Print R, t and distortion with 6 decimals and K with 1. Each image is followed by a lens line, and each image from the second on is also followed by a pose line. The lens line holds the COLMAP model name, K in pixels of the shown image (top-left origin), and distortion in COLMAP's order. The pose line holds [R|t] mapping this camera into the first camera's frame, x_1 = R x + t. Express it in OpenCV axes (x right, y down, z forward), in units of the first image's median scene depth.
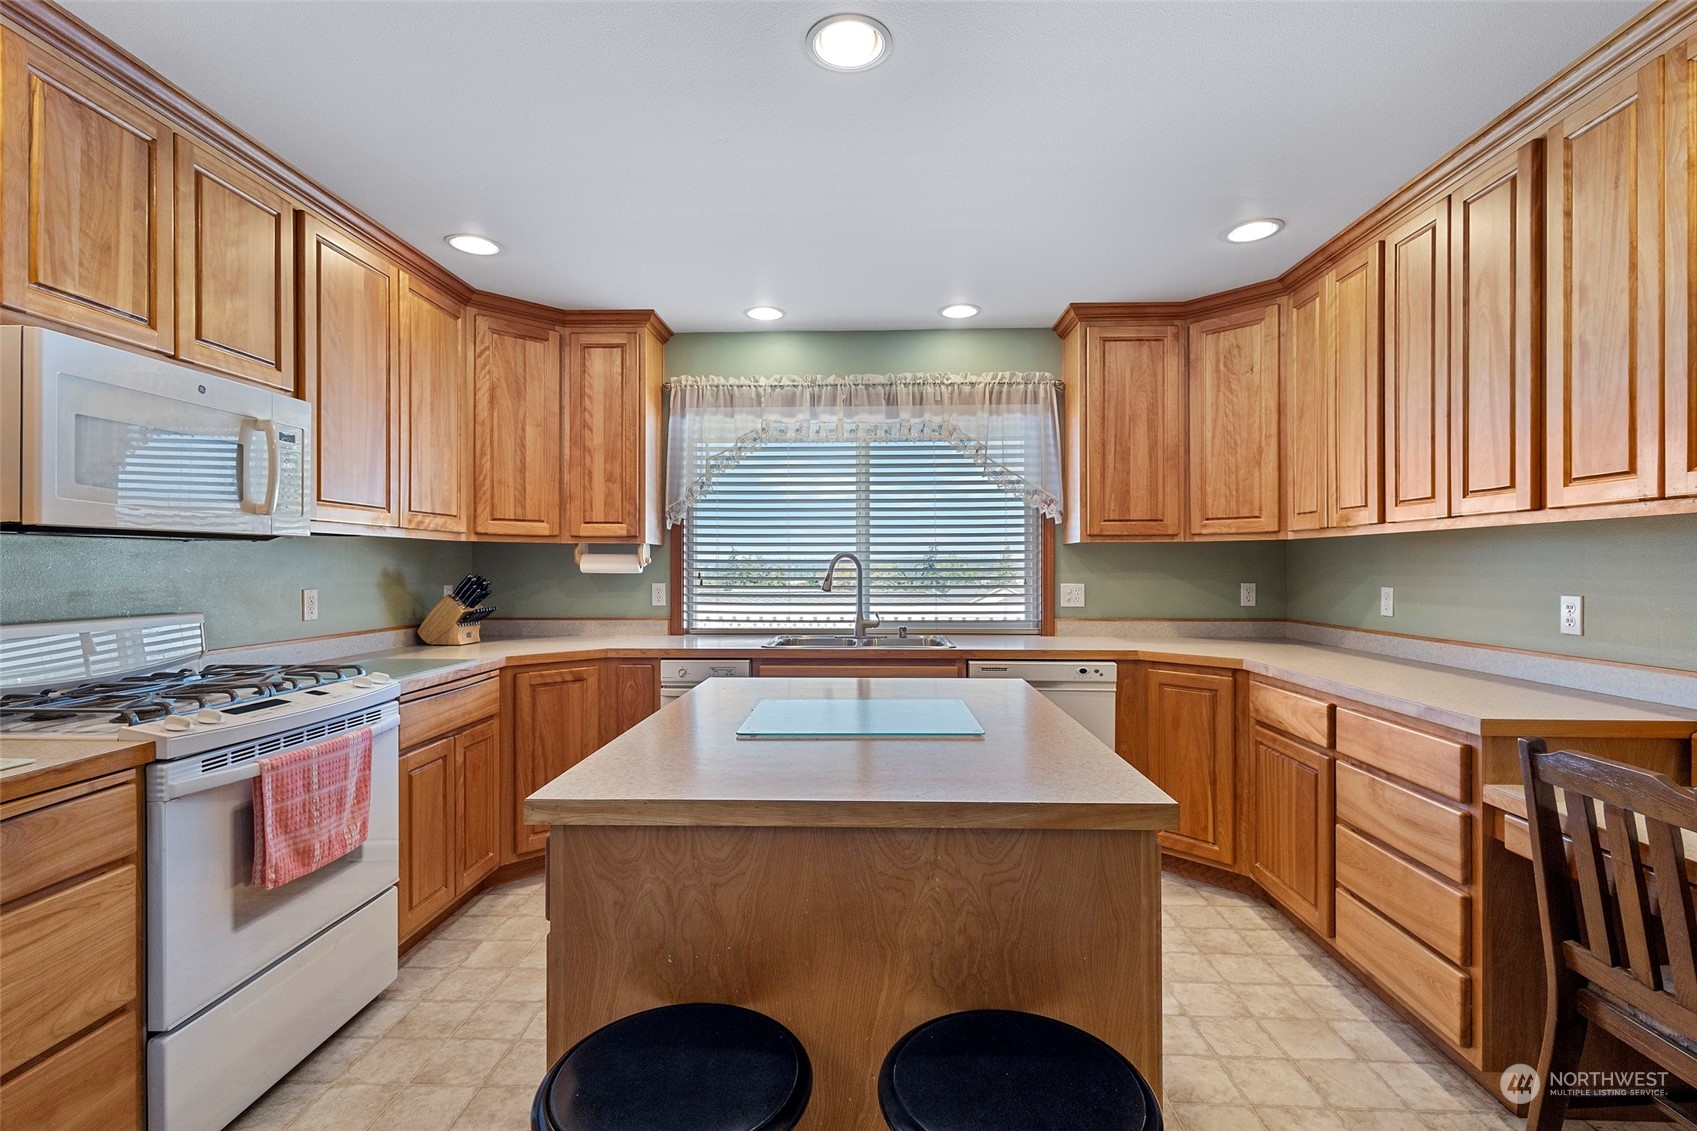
lens RADIAL K [[784.0, 0, 846.4], [0, 784.0, 562.5], [0, 0, 1]] dist [0.012884, -0.004691]
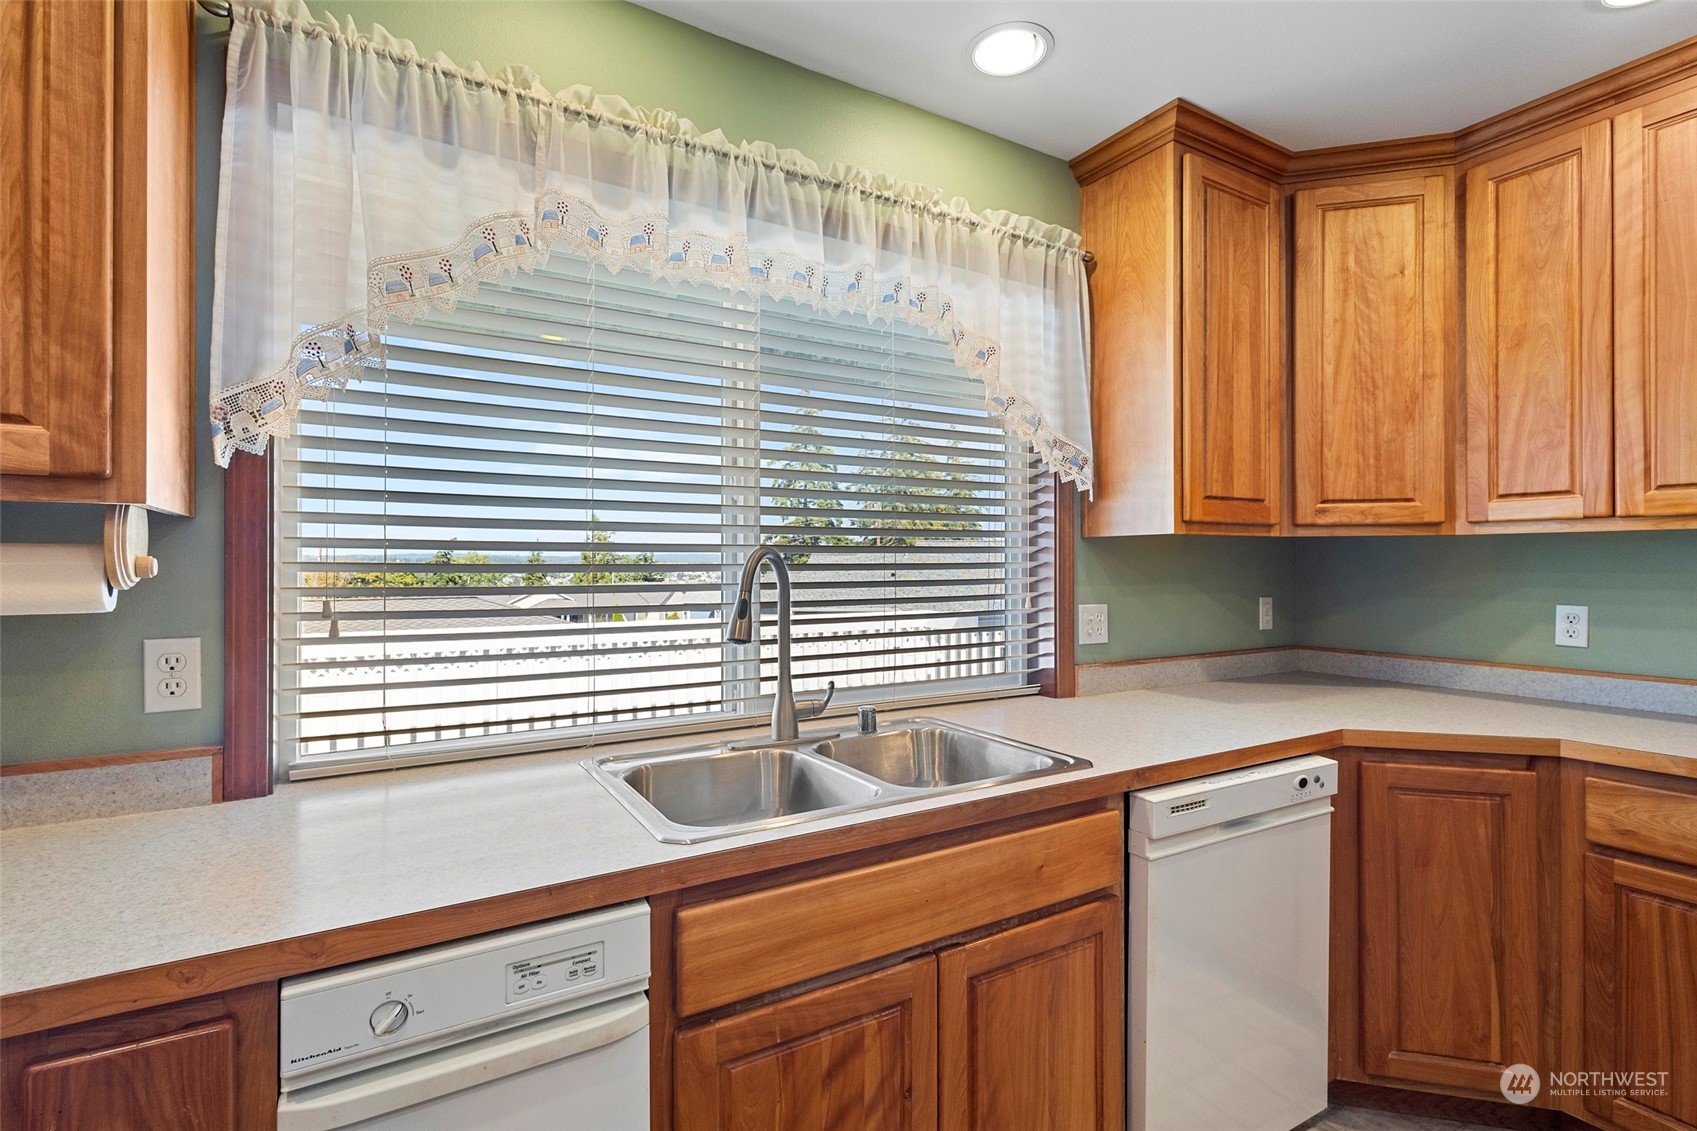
lens RADIAL K [[806.5, 0, 867.0], [0, 806.5, 554.1], [0, 0, 1]] dist [0.014689, -0.006323]
pose [[0.835363, 0.007074, 0.549653, -0.238310], [-0.001650, 0.999945, -0.010361, -0.005494], [-0.549696, 0.007748, 0.835329, 0.742886]]
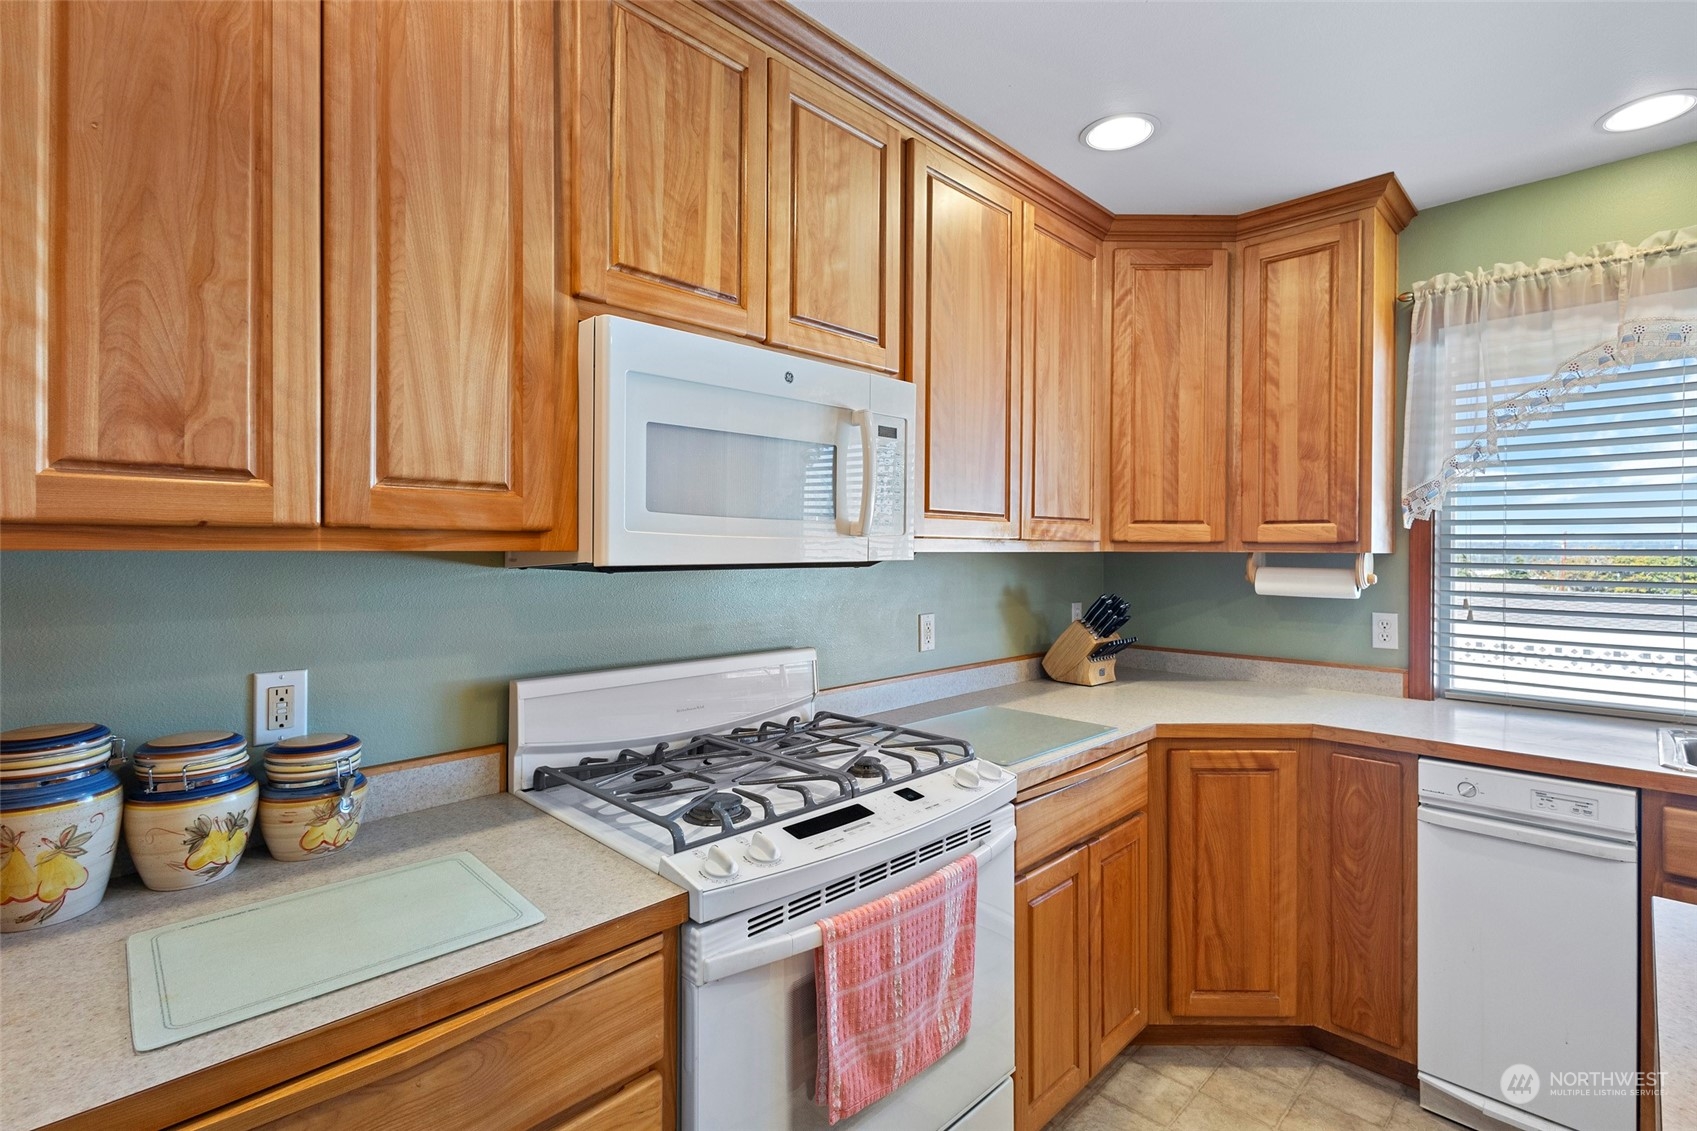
lens RADIAL K [[784.0, 0, 846.4], [0, 784.0, 562.5], [0, 0, 1]] dist [0.012884, -0.004691]
pose [[0.734215, 0.013604, -0.678781, -0.161087], [-0.000480, 0.999809, 0.019518, -0.034251], [0.678917, -0.014005, 0.734081, 0.299999]]
